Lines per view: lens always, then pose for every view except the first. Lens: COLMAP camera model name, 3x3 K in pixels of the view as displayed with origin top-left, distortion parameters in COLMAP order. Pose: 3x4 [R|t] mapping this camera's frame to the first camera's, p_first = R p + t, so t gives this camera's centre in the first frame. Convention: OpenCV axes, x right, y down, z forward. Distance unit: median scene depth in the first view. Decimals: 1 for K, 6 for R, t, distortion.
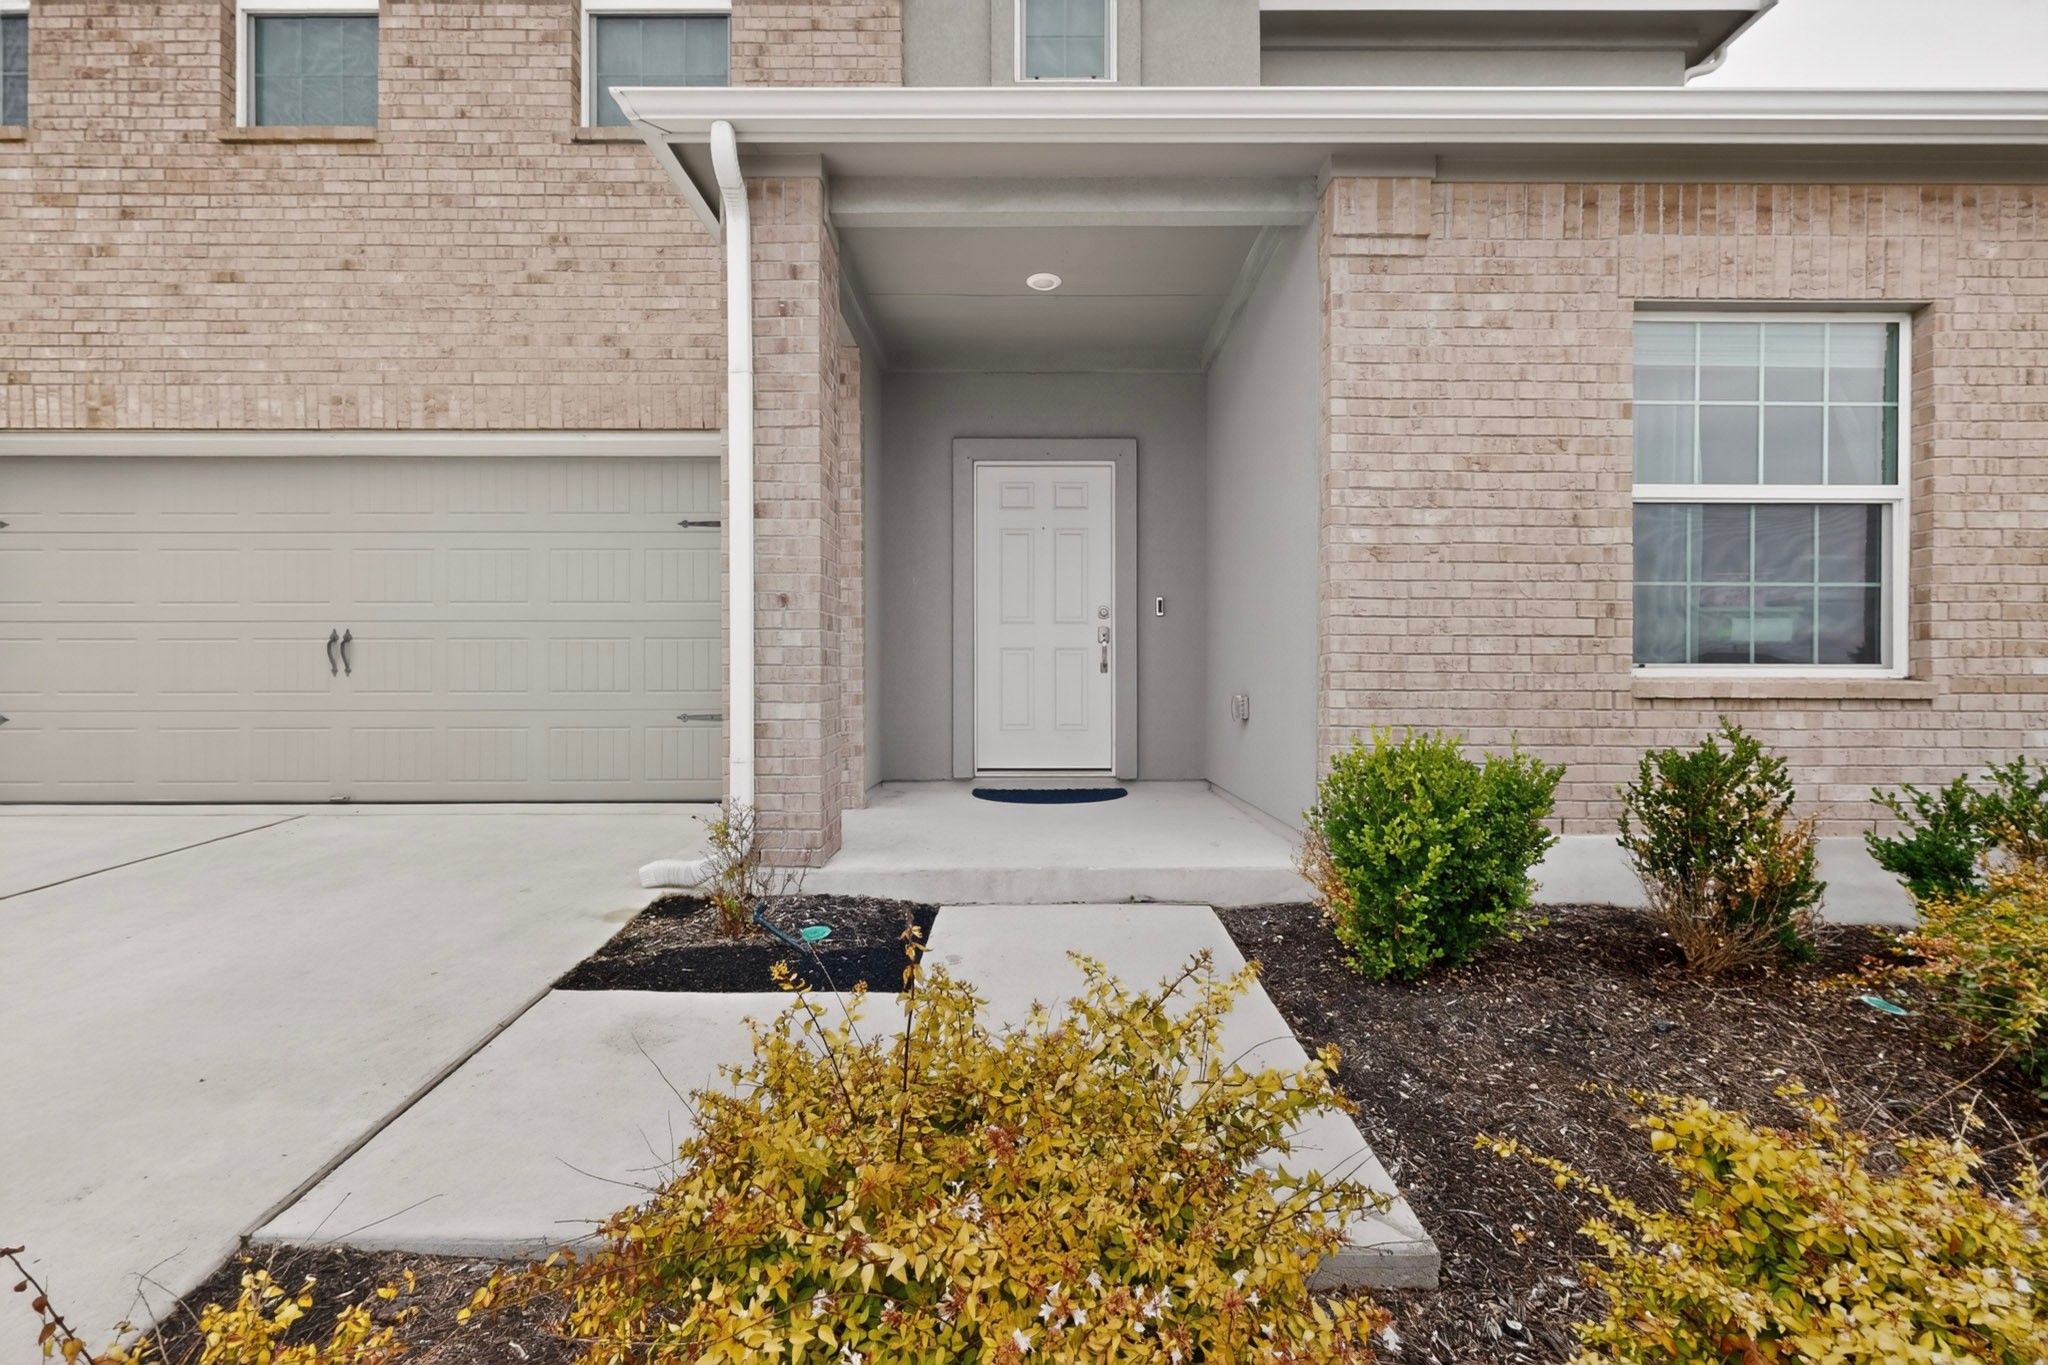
lens RADIAL K [[886.6, 0, 1020.5], [0, 886.6, 683.2], [0, 0, 1]] dist [-0.000214, -0.000357]
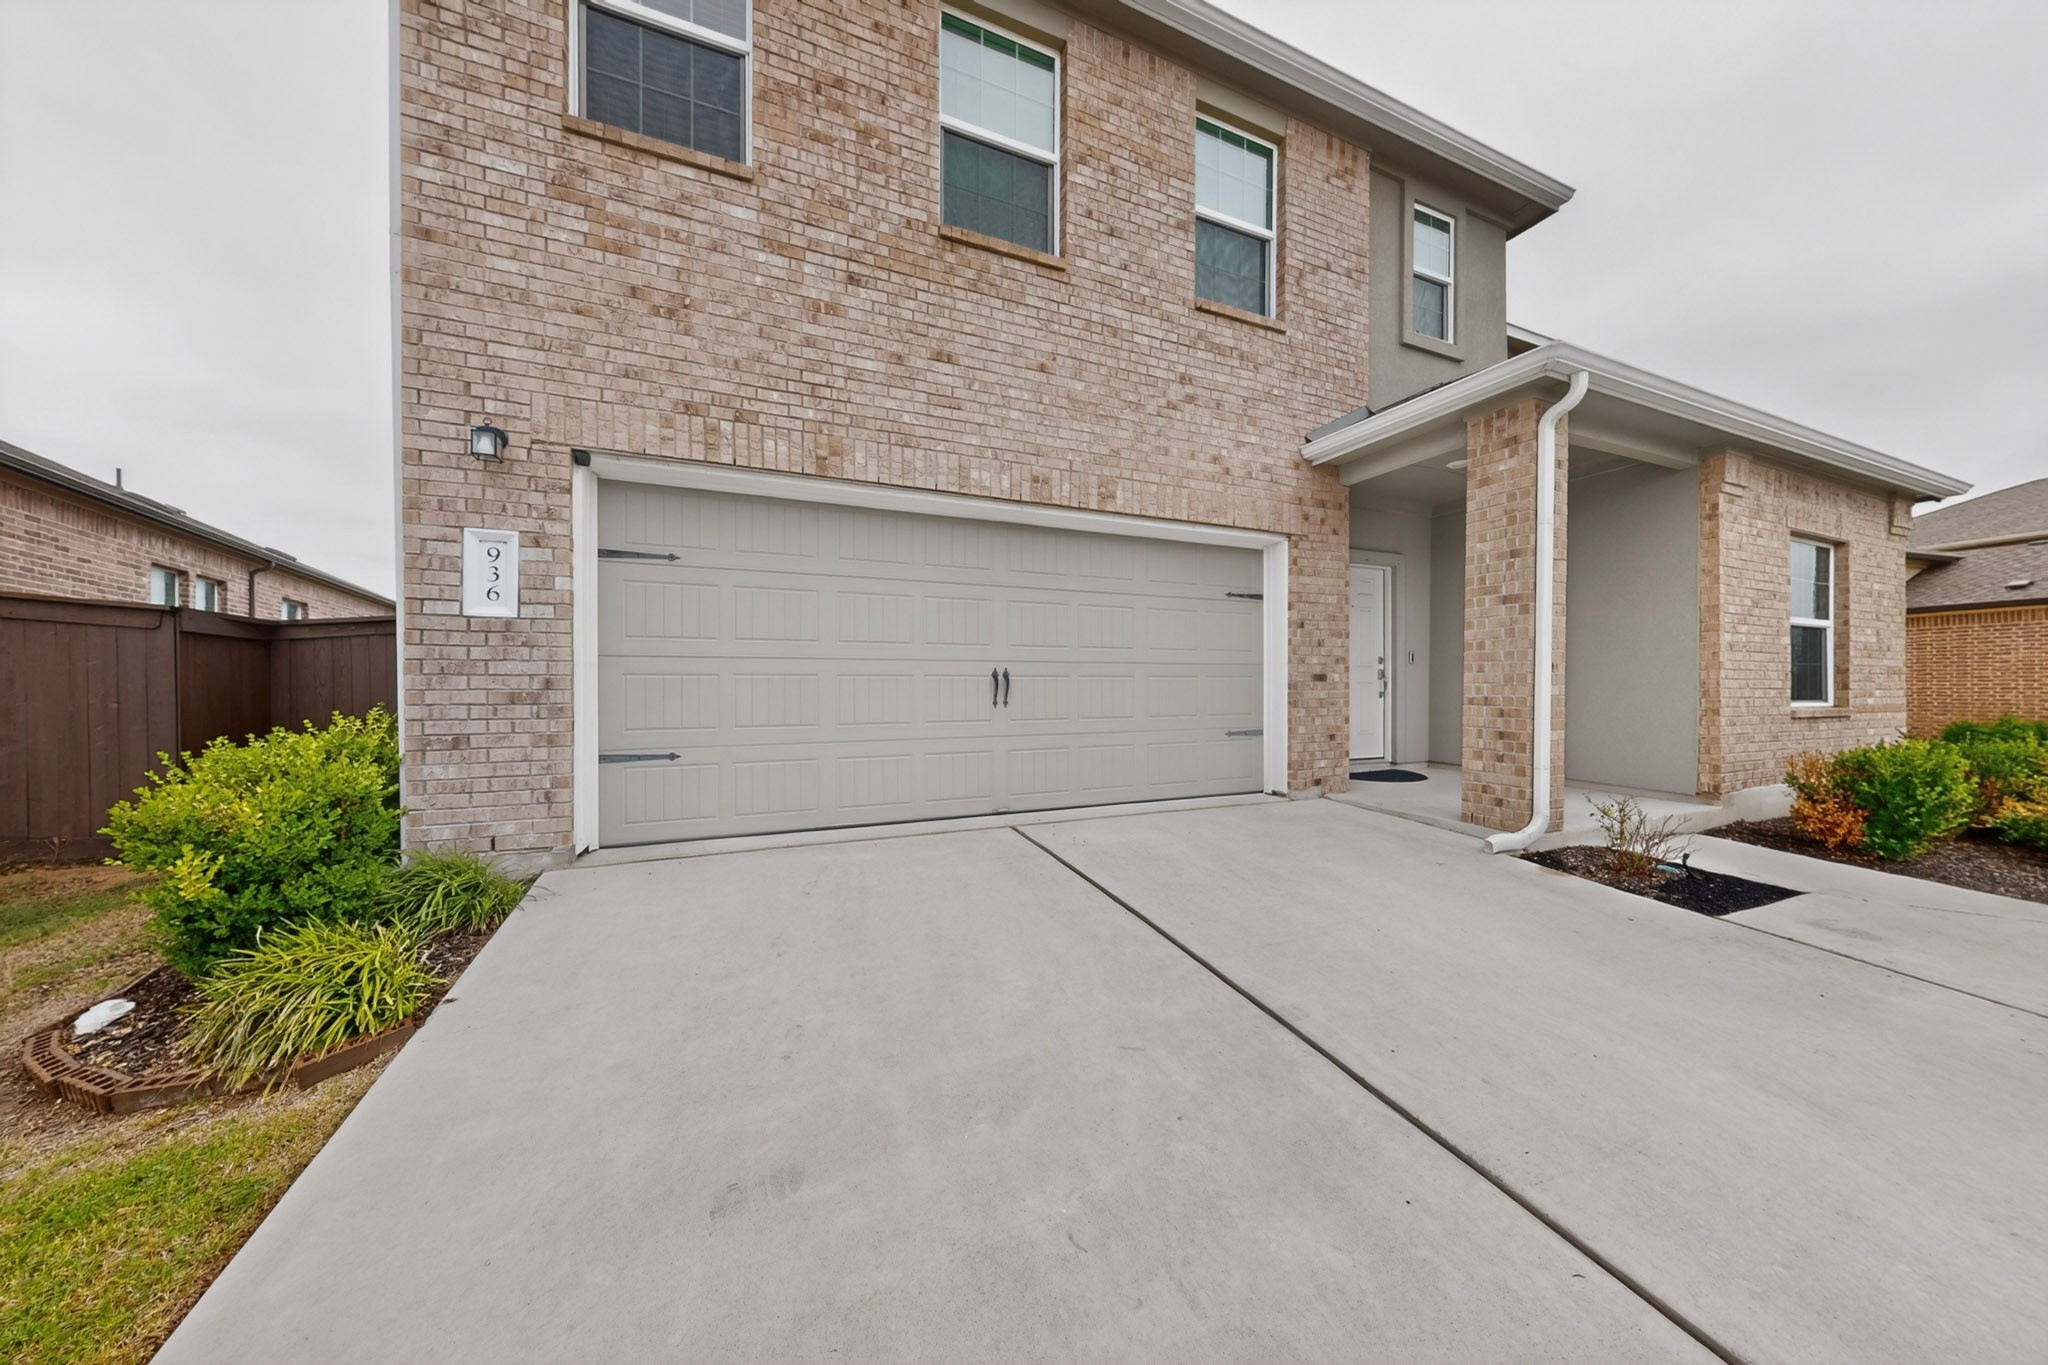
lens RADIAL K [[632.3, 0, 1040.7], [0, 632.3, 681.9], [0, 0, 1]] dist [0.001819, 0.000084]
pose [[0.923290, 0.003461, 0.384088, -1.091471], [-0.003212, 0.999994, -0.001291, -0.042755], [-0.384090, -0.000041, 0.923296, 0.205769]]
